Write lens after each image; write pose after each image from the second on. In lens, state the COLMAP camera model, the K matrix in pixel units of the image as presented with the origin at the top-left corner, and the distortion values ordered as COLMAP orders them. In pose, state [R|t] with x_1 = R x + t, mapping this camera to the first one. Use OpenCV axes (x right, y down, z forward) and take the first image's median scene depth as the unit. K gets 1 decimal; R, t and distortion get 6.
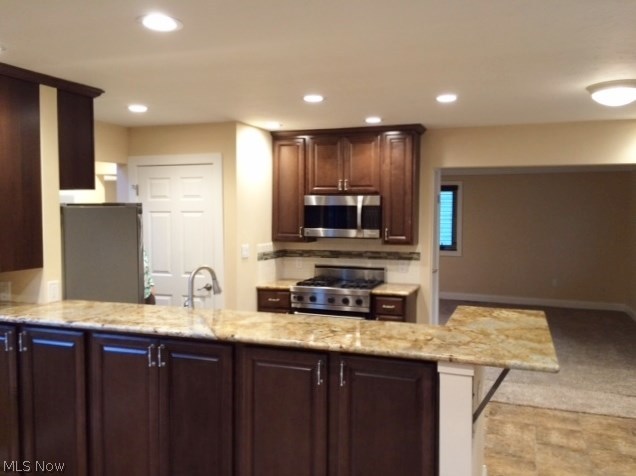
lens RADIAL K [[547.7, 0, 323.6], [0, 547.7, 237.4], [0, 0, 1]] dist [0.088369, -0.122847]
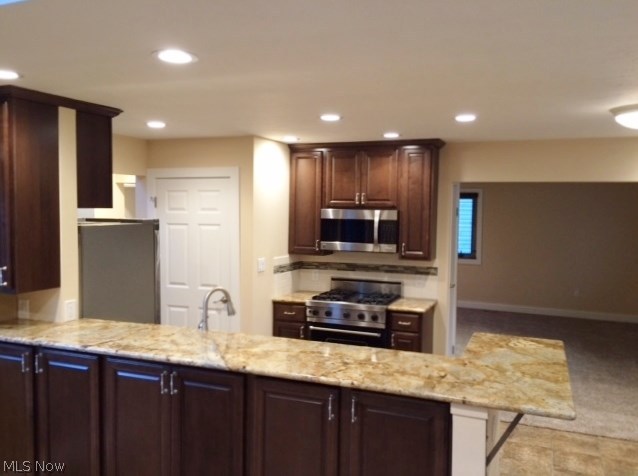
lens RADIAL K [[549.4, 0, 324.6], [0, 549.4, 237.0], [0, 0, 1]] dist [0.088369, -0.122847]
pose [[0.999386, 0.012464, -0.032735, 0.004752], [-0.012378, 0.999919, 0.002818, -0.029613], [0.032767, -0.002411, 0.999460, 0.002574]]
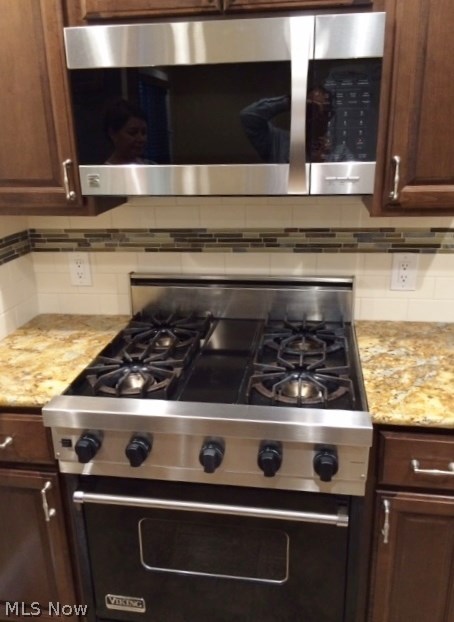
lens RADIAL K [[541.9, 0, 227.5], [0, 541.9, 309.7], [0, 0, 1]] dist [0.018313, -0.003518]
pose [[0.982630, -0.087907, 0.163433, -0.014686], [0.038480, 0.958062, 0.283966, -0.022976], [-0.181541, -0.272745, 0.944803, 0.770826]]
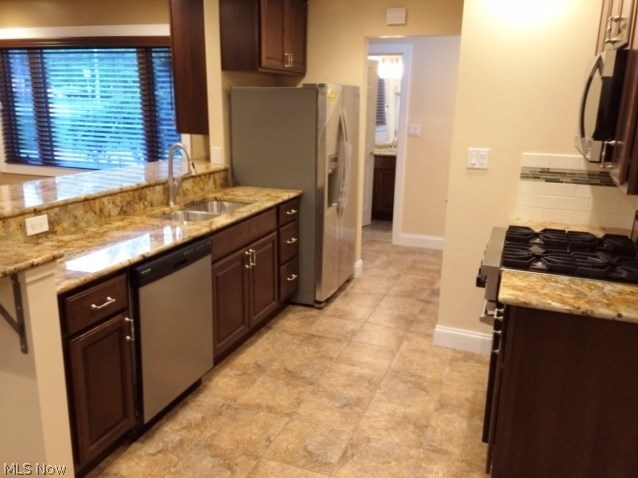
lens RADIAL K [[549.4, 0, 318.4], [0, 549.4, 242.5], [0, 0, 1]] dist [0.088369, -0.122847]
pose [[-0.023903, 0.247360, -0.968629, 0.521703], [-0.070011, 0.966113, 0.248445, -0.027913], [0.997260, 0.073753, -0.005776, 0.831102]]
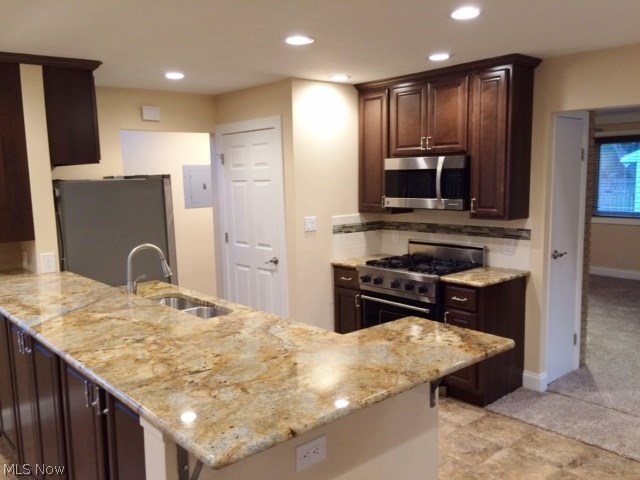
lens RADIAL K [[551.1, 0, 322.7], [0, 551.1, 240.4], [0, 0, 1]] dist [0.088369, -0.122847]
pose [[0.875964, 0.036756, -0.480974, 0.314870], [0.001063, 0.996943, 0.078123, -0.018366], [0.482375, -0.068944, 0.873247, 0.217068]]
